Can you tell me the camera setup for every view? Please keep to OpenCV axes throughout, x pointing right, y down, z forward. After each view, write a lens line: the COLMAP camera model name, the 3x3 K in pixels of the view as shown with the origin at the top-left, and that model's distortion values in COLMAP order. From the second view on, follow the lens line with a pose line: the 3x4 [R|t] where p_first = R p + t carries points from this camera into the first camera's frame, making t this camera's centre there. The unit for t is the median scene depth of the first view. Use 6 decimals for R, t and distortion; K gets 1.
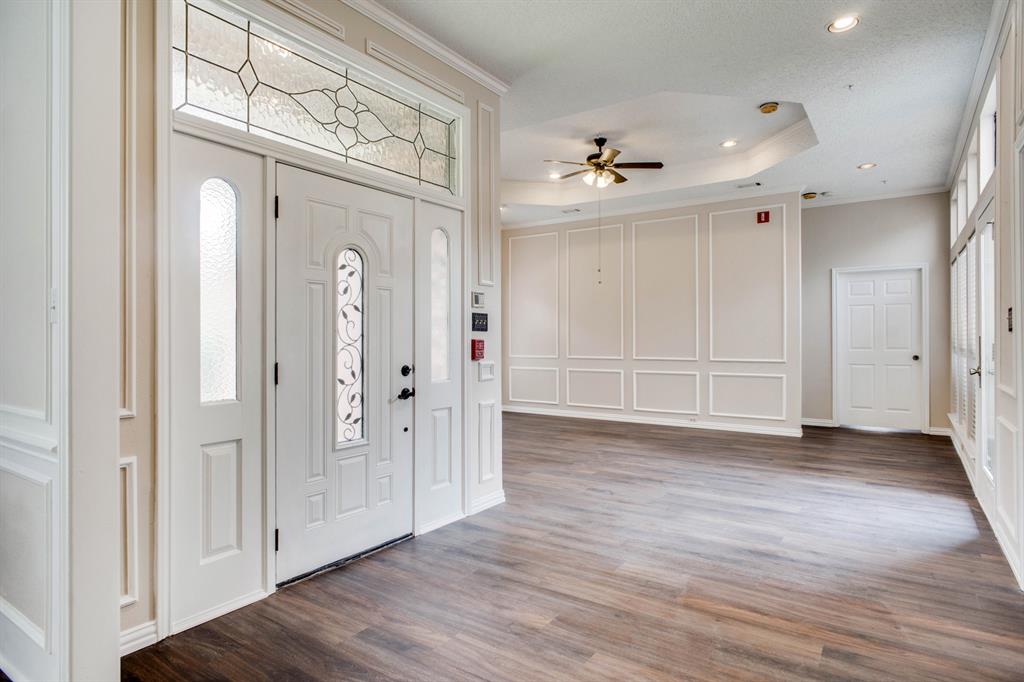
lens RADIAL K [[579.4, 0, 502.8], [0, 579.4, 339.3], [0, 0, 1]] dist [-0.008165, -0.002174]
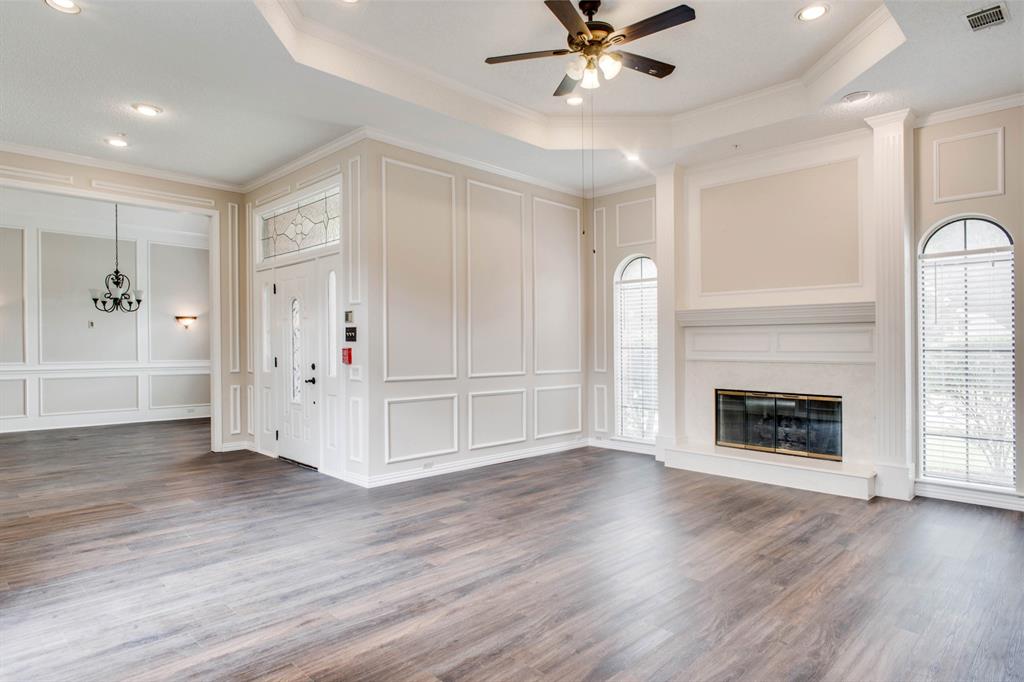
lens RADIAL K [[579.4, 0, 502.3], [0, 579.4, 345.0], [0, 0, 1]] dist [-0.008165, -0.002174]
pose [[-0.171703, 0.004120, -0.985140, 1.171940], [0.001866, 0.999991, 0.003857, -0.010519], [0.985147, -0.001176, -0.171709, 1.562351]]
